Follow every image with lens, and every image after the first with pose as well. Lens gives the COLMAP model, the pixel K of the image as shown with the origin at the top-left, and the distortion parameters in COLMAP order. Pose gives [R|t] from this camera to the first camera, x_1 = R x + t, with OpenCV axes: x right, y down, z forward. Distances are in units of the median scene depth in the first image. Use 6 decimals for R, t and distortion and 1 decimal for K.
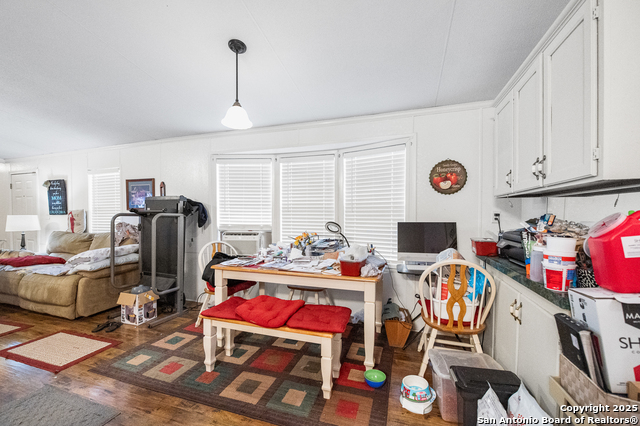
lens RADIAL K [[262.0, 0, 320.5], [0, 262.0, 217.2], [0, 0, 1]] dist [-0.008659, -0.000257]
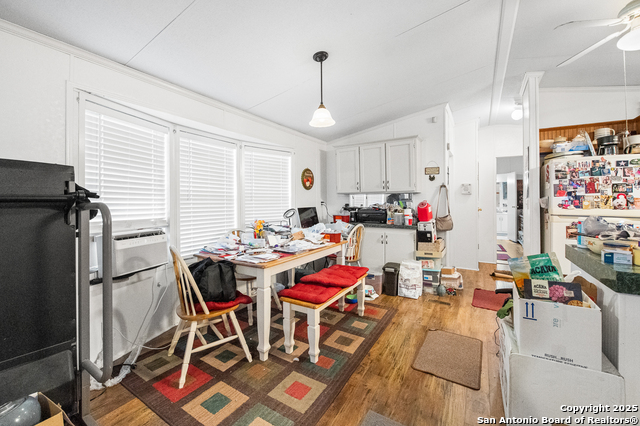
lens RADIAL K [[262.0, 0, 313.5], [0, 262.0, 196.7], [0, 0, 1]] dist [-0.008659, -0.000257]
pose [[0.242914, 0.015316, 0.969927, -1.075360], [0.016290, 0.999670, -0.019865, -0.012817], [-0.969911, 0.020625, 0.242584, 0.579529]]
